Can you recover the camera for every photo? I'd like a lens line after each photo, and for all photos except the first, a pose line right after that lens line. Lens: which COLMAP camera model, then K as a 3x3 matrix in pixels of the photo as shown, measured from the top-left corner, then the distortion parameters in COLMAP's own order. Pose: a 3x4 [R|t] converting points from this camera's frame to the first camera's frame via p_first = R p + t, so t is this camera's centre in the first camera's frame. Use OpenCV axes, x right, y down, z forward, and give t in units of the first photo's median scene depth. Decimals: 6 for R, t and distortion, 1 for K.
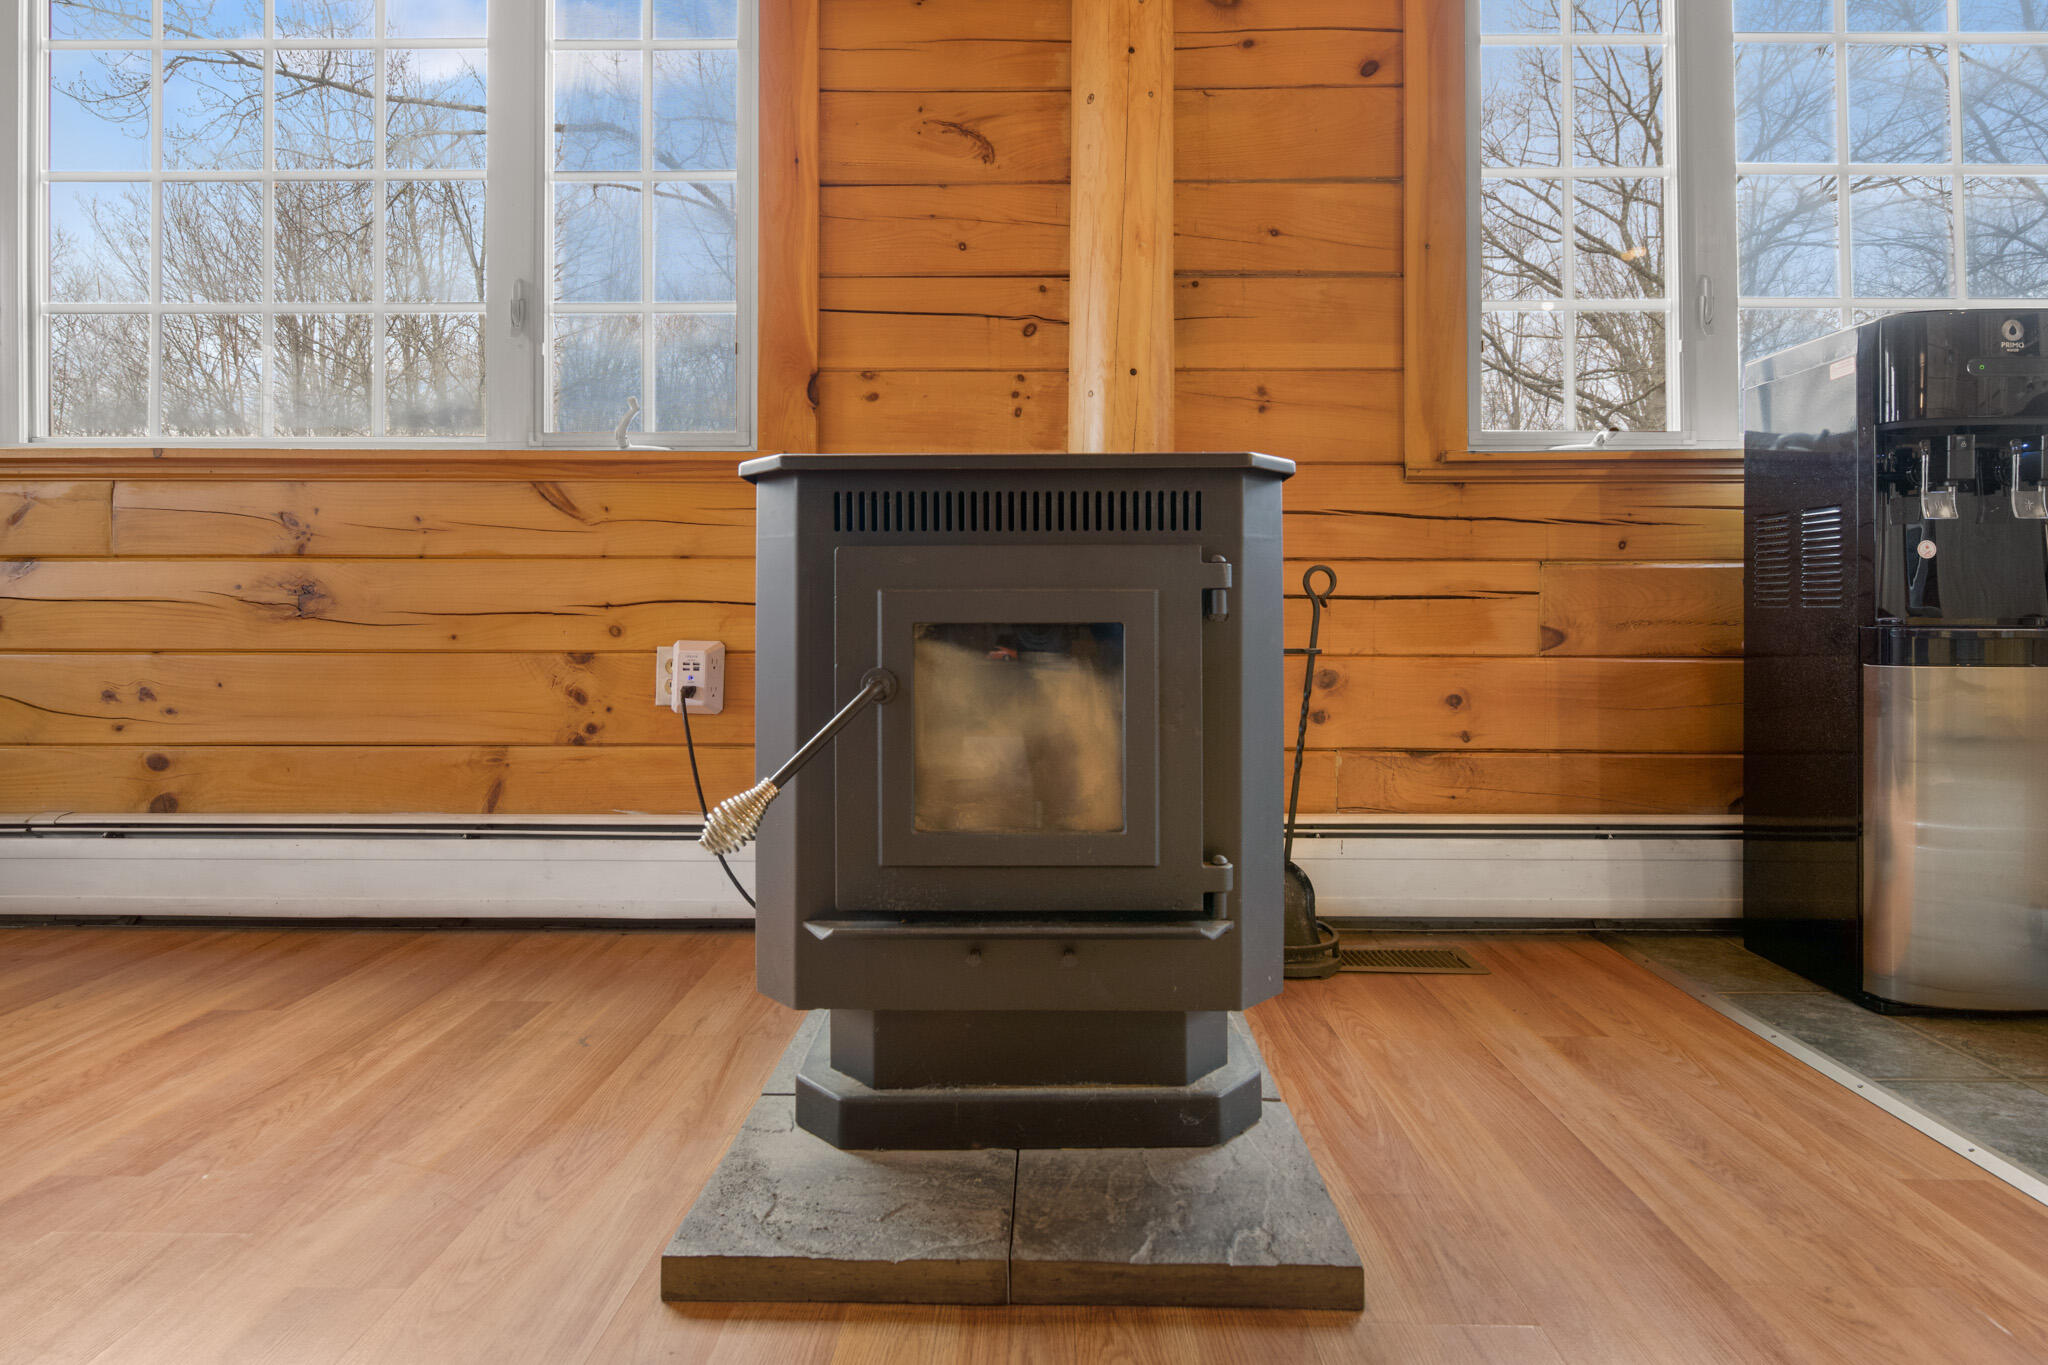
lens RADIAL K [[1001.6, 0, 1032.8], [0, 1001.6, 619.2], [0, 0, 1]] dist [-0.003011, -0.000144]
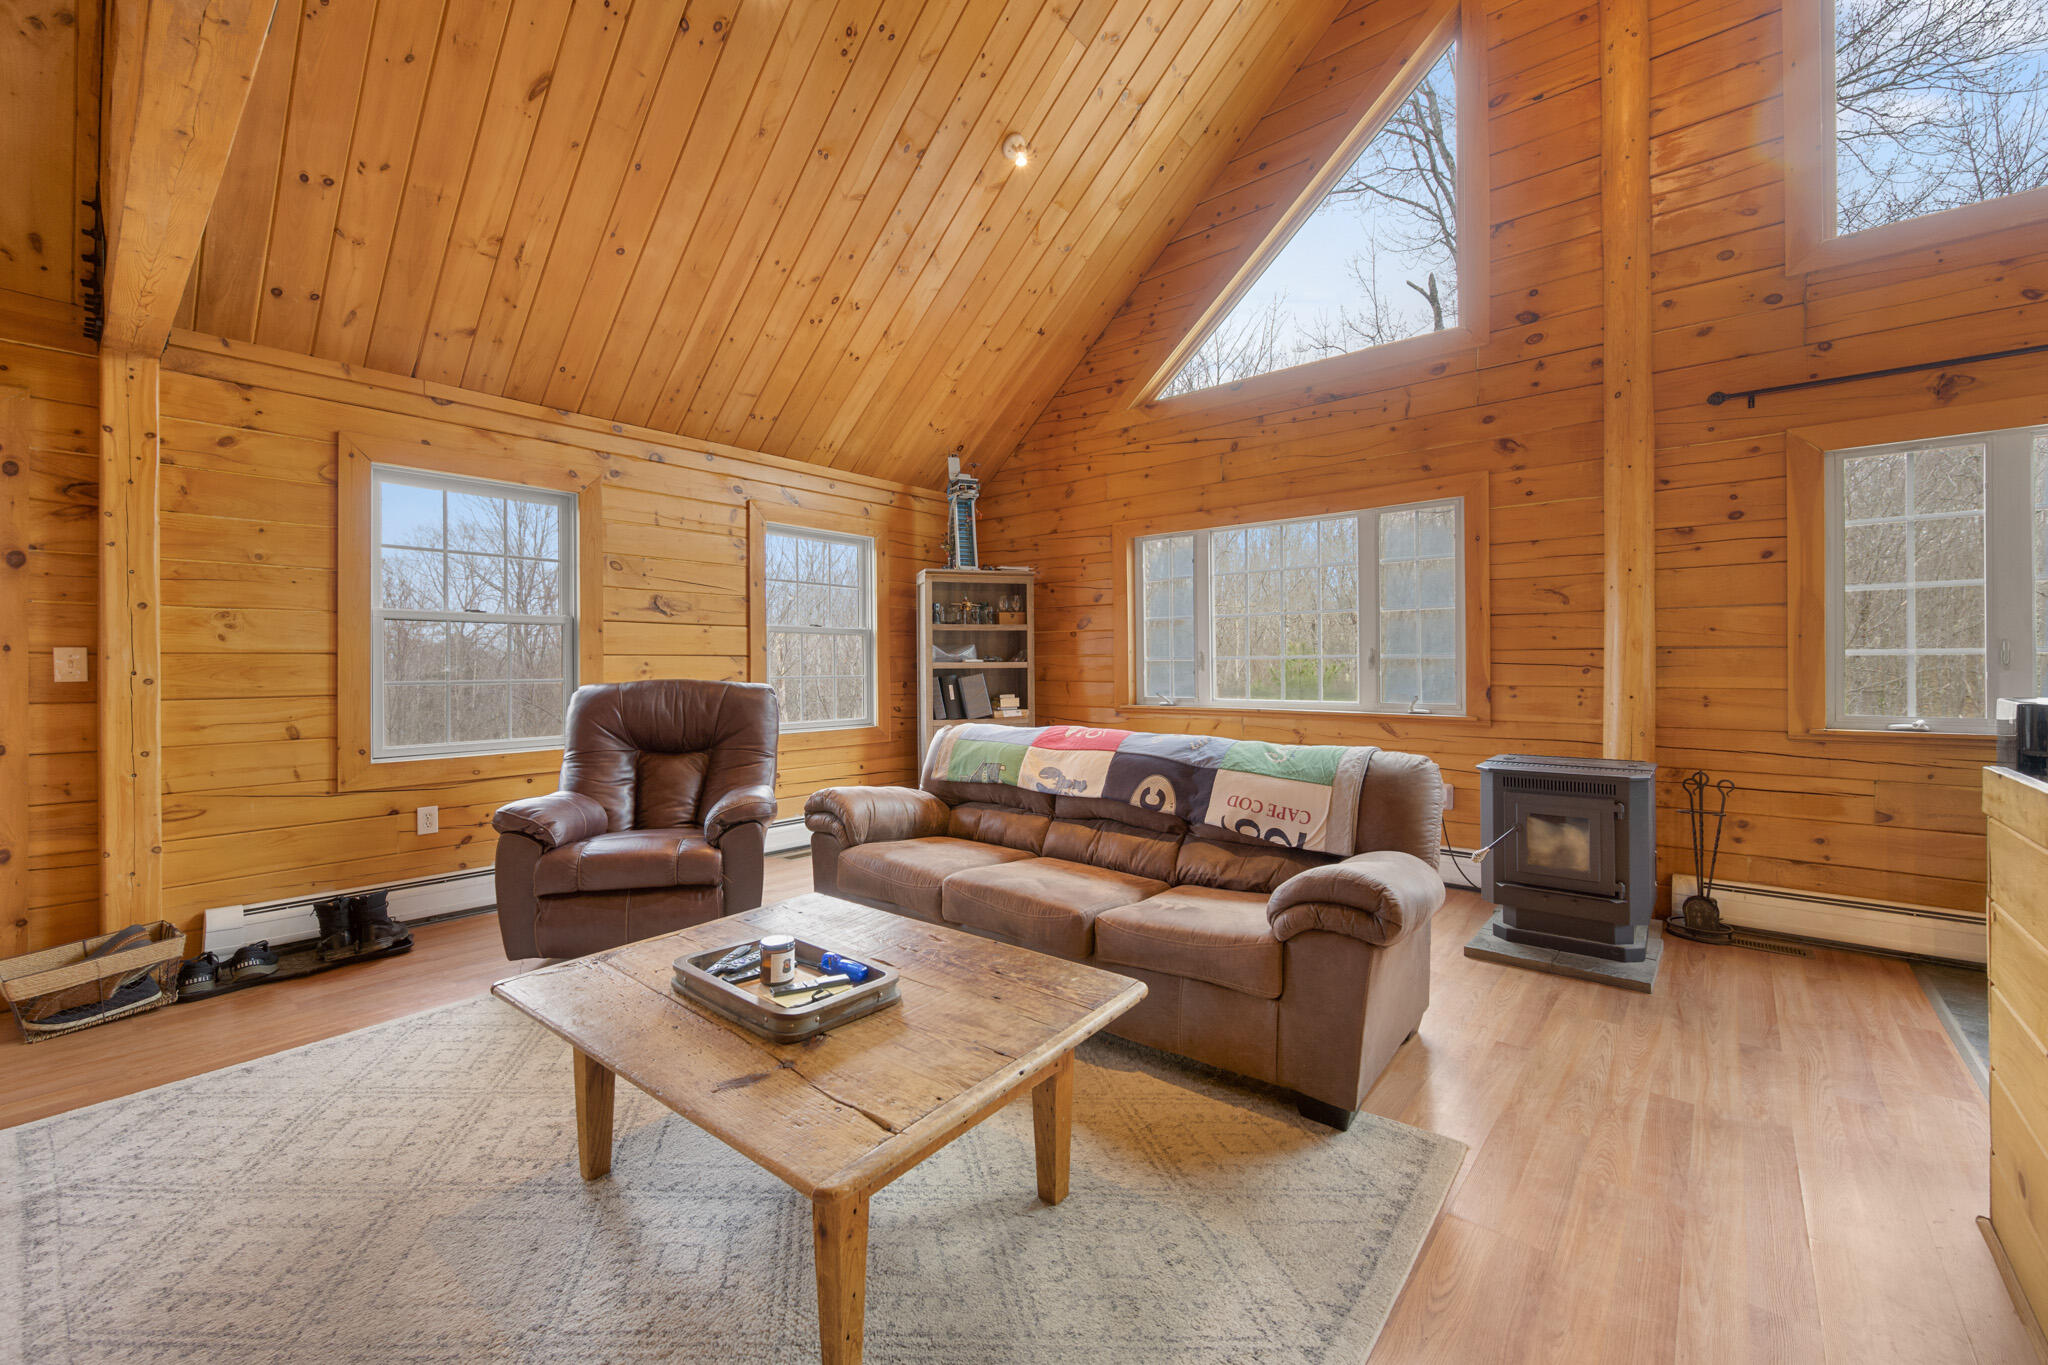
lens RADIAL K [[822.6, 0, 1020.0], [0, 822.6, 663.8], [0, 0, 1]] dist [-0.002093, 0.000241]
pose [[0.764910, -0.004446, -0.644122, 0.241692], [0.010717, 0.999926, 0.005825, -0.337491], [0.644049, -0.011358, 0.764900, -1.508818]]
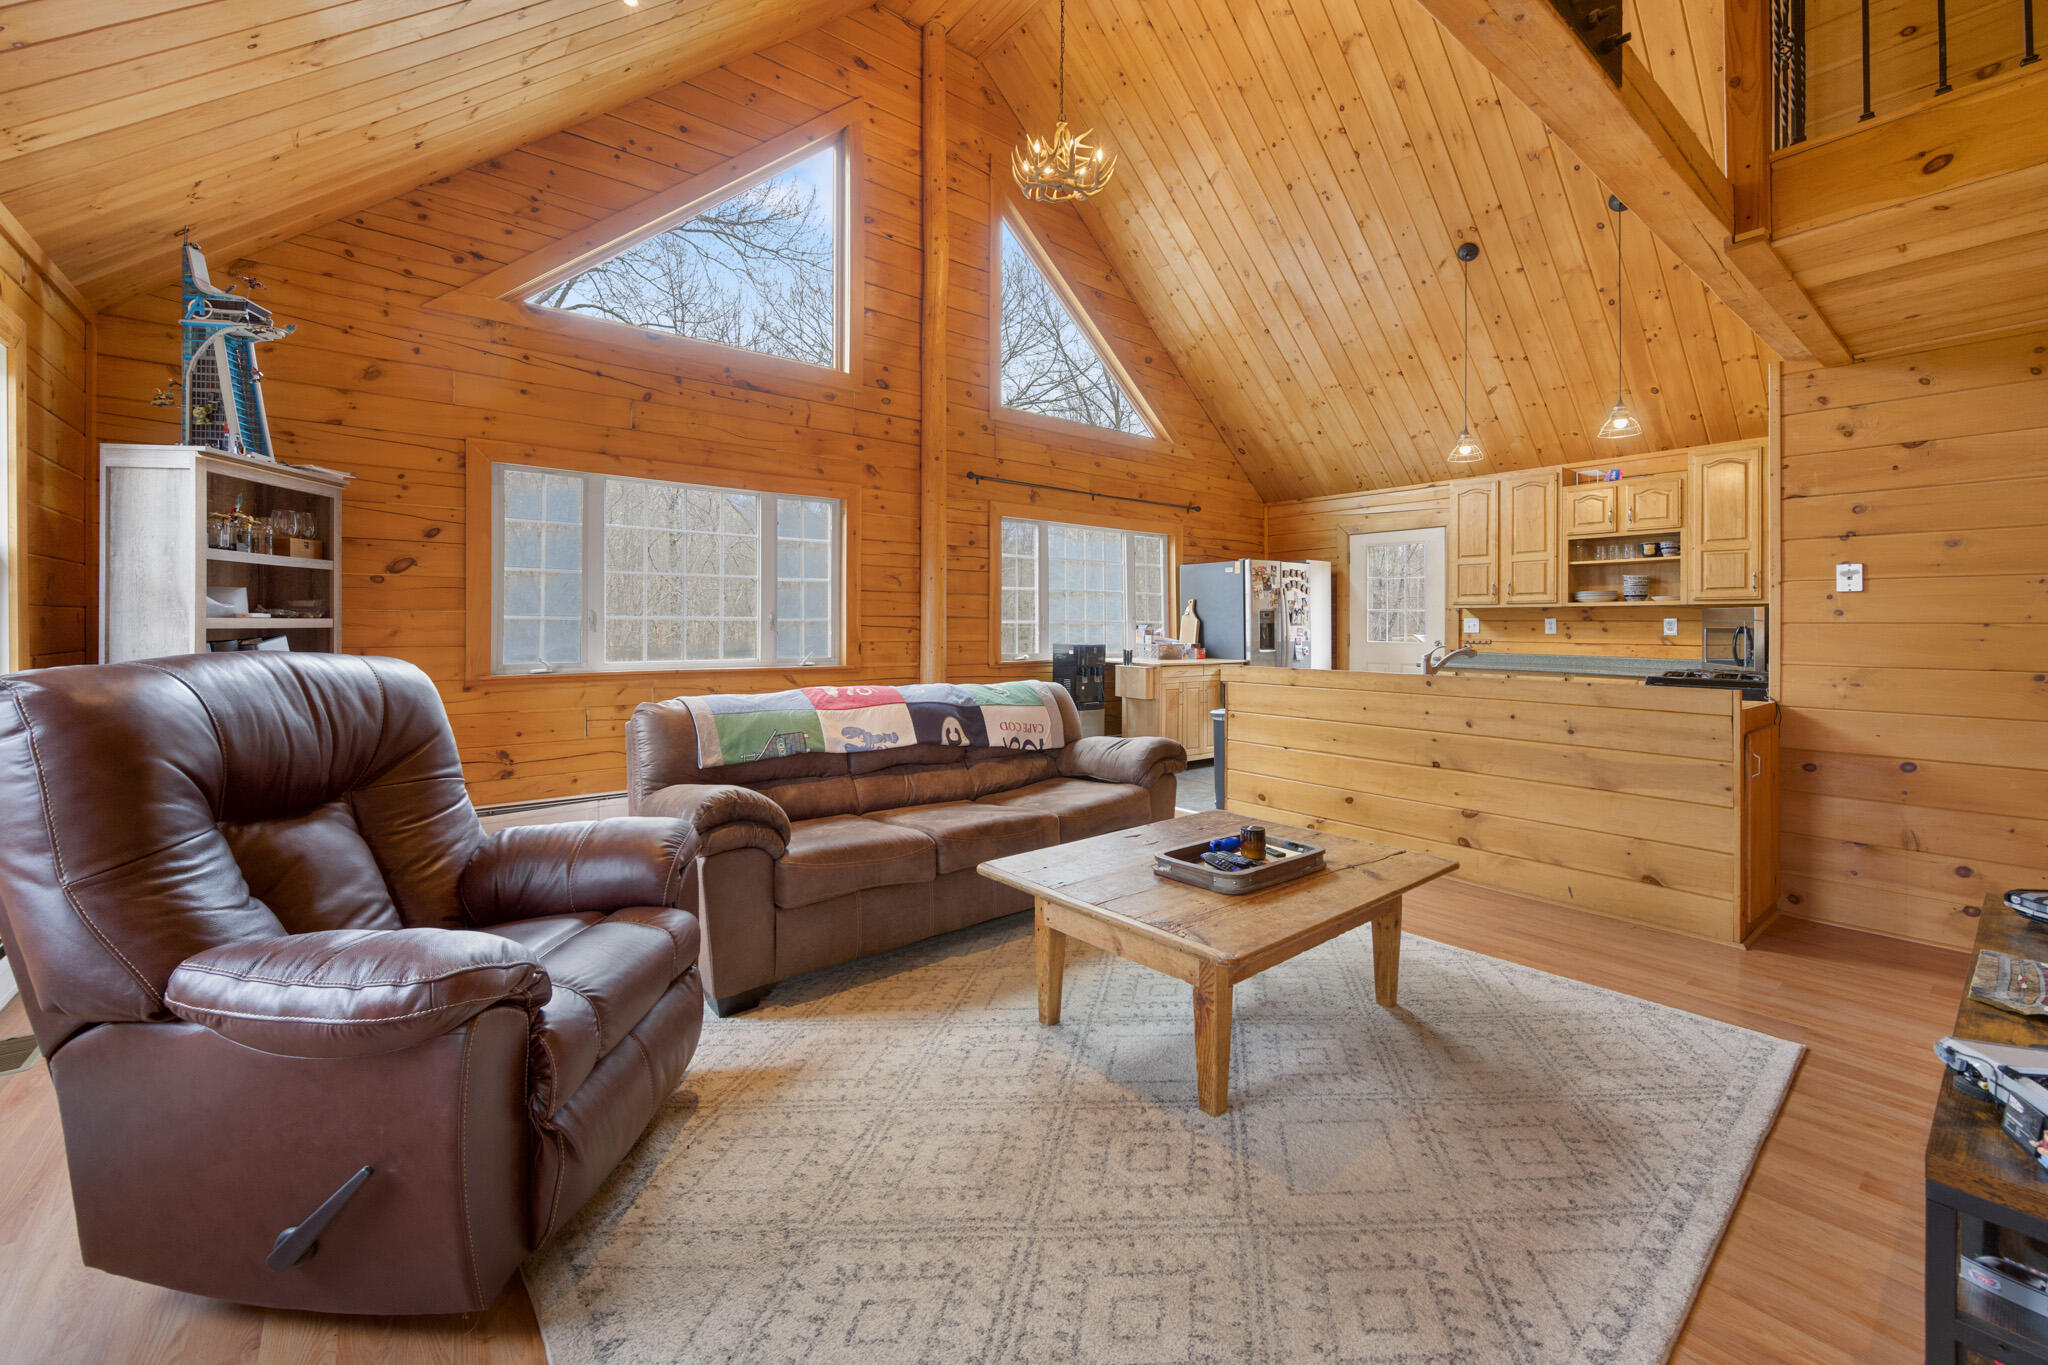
lens RADIAL K [[822.6, 0, 1029.3], [0, 822.6, 621.1], [0, 0, 1]] dist [-0.002093, 0.000241]
pose [[0.775102, 0.007849, 0.631787, -1.654074], [-0.011411, 0.999934, 0.001576, -0.341506], [-0.631733, -0.008431, 0.775140, -1.745457]]
